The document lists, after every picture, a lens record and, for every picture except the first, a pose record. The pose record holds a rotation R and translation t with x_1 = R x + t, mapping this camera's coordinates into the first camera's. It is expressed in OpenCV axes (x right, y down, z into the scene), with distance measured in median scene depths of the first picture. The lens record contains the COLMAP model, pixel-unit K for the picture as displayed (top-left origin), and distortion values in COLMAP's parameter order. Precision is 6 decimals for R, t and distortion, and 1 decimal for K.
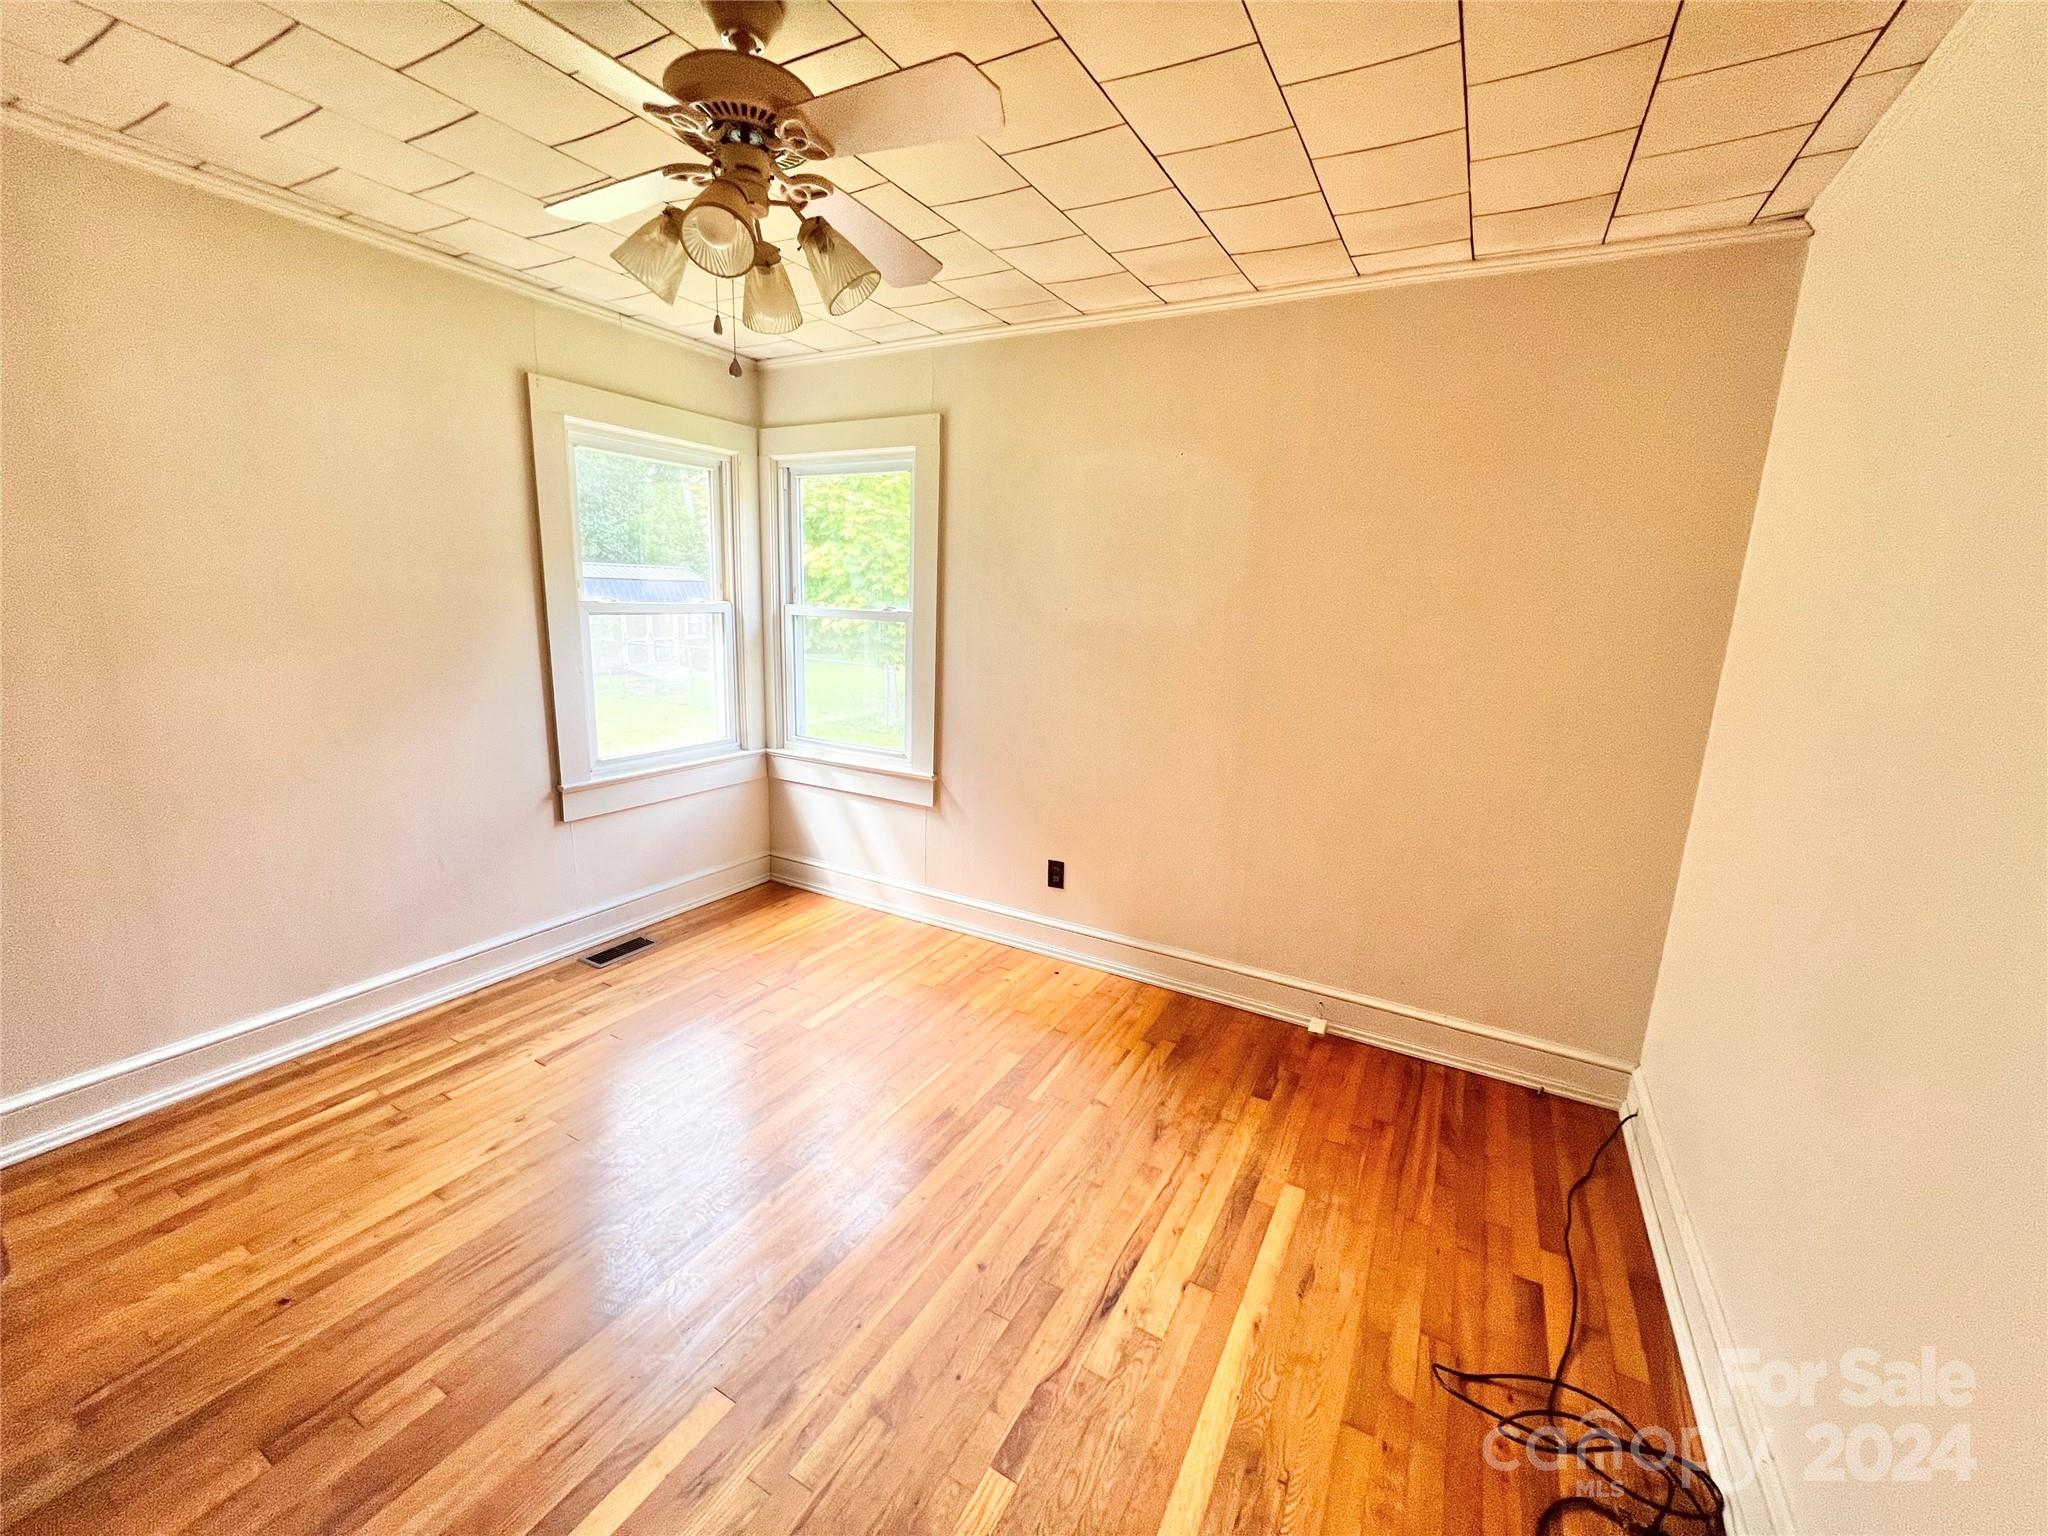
lens RADIAL K [[820.1, 0, 1019.7], [0, 820.1, 763.7], [0, 0, 1]] dist [-0.001228, -0.000481]
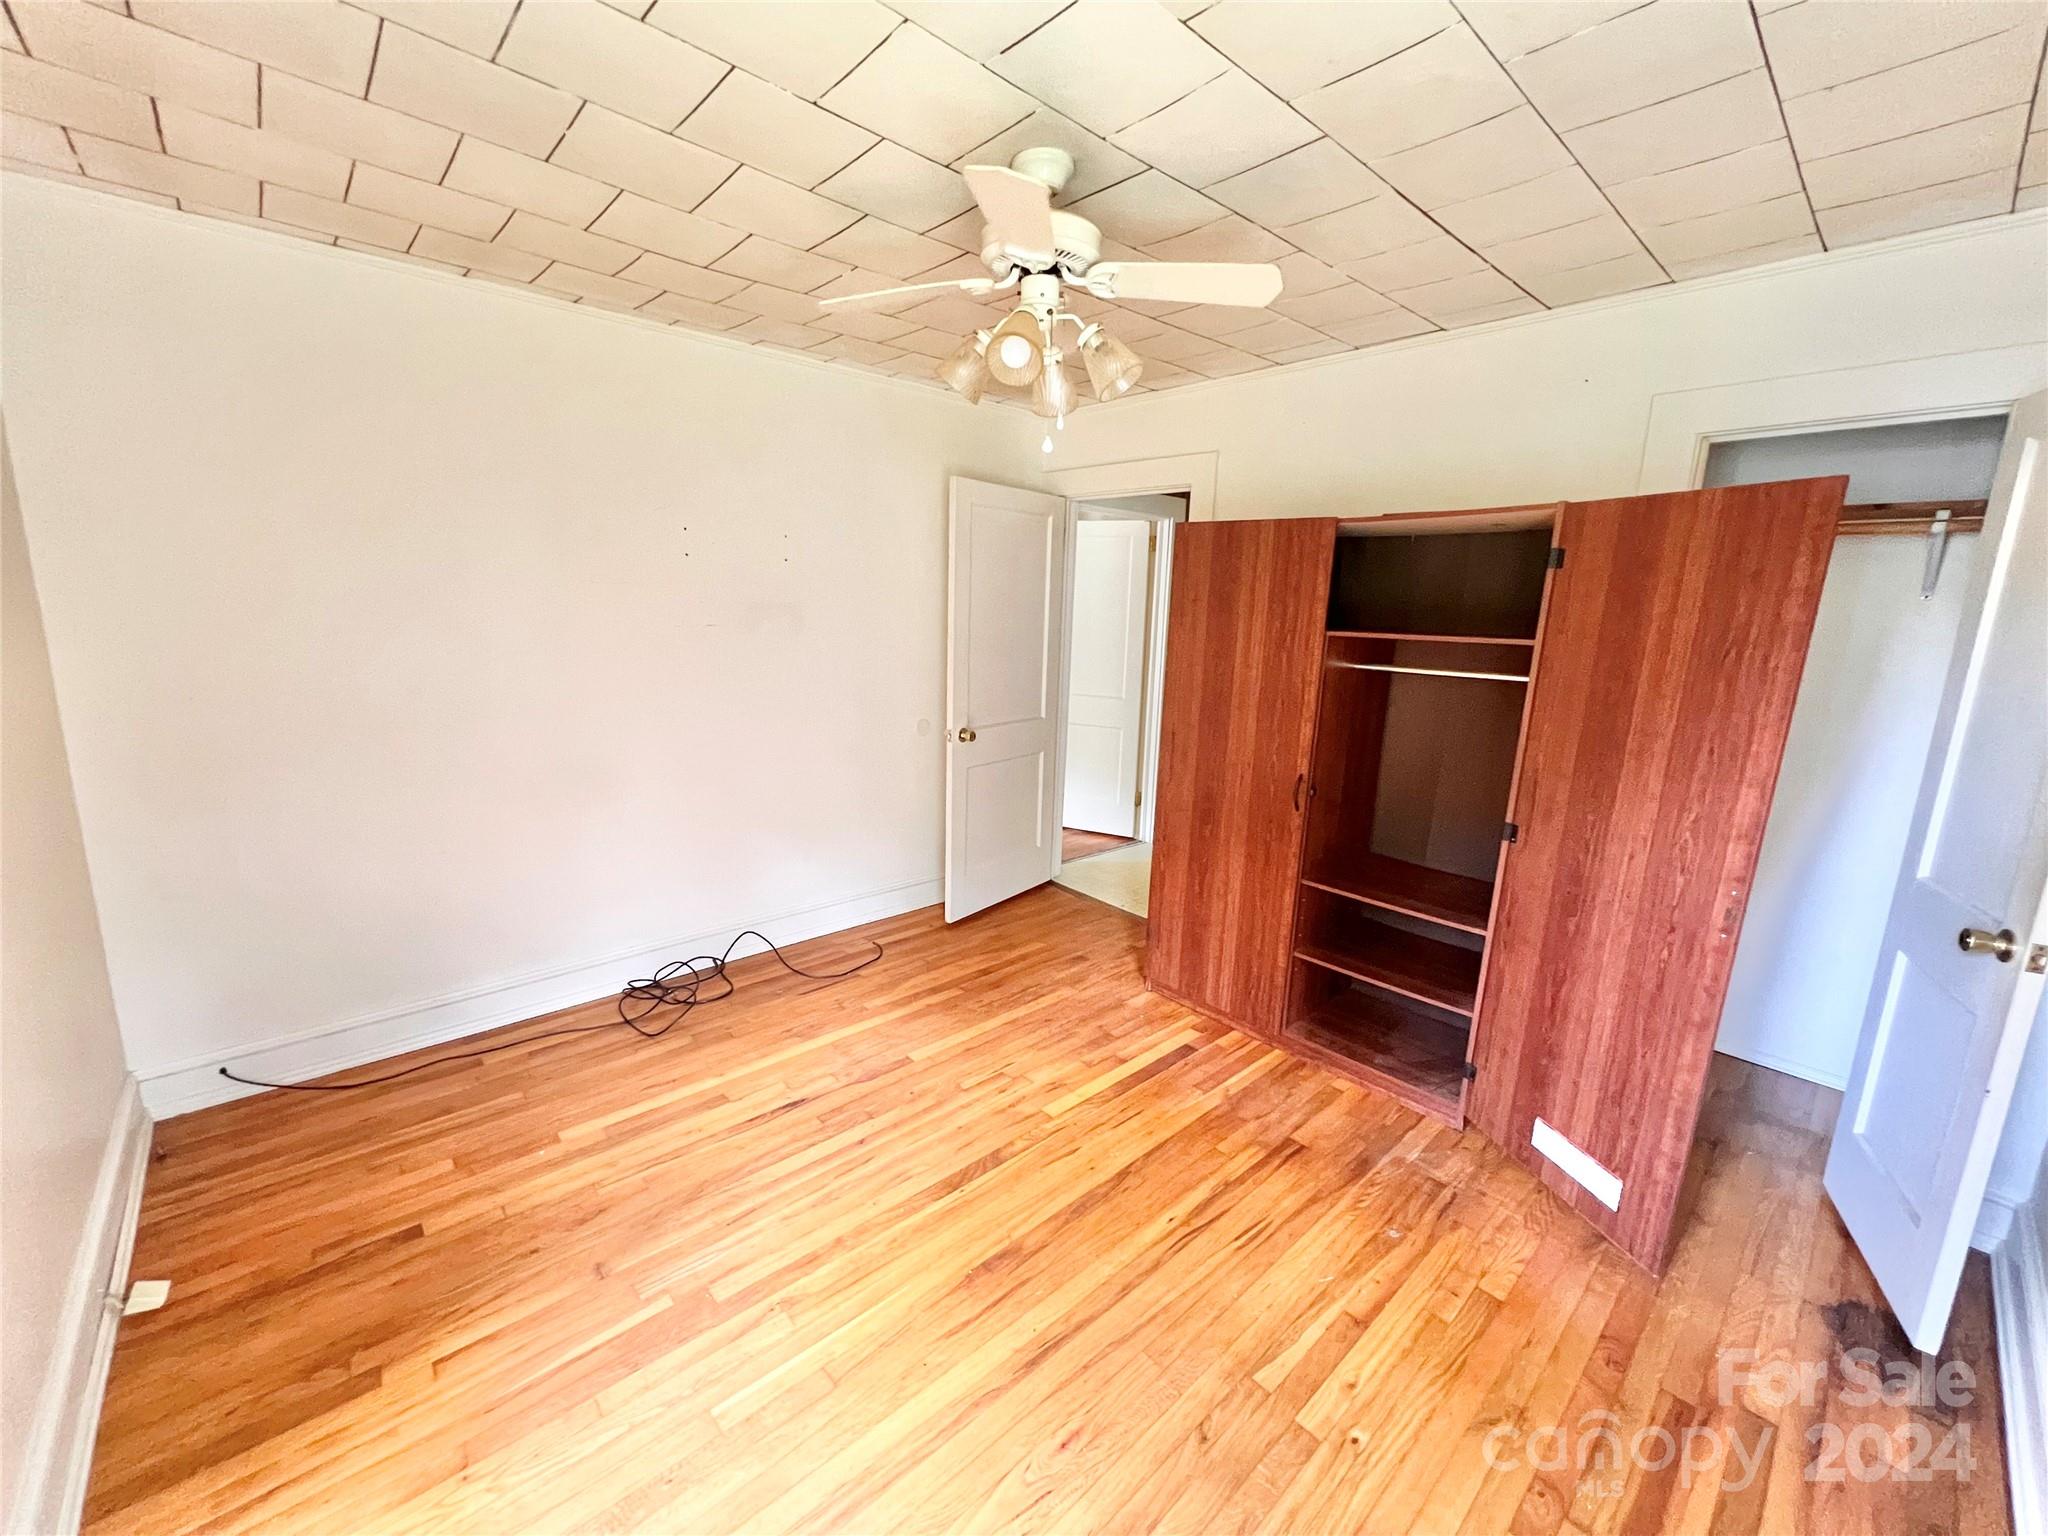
lens RADIAL K [[821.5, 0, 1020.1], [0, 821.5, 768.7], [0, 0, 1]] dist [0.000342, 0.000032]
pose [[-0.946068, -0.128474, 0.297404, -0.552245], [0.000022, 0.917981, 0.396624, -0.402489], [-0.323967, 0.375240, -0.868470, 1.701210]]
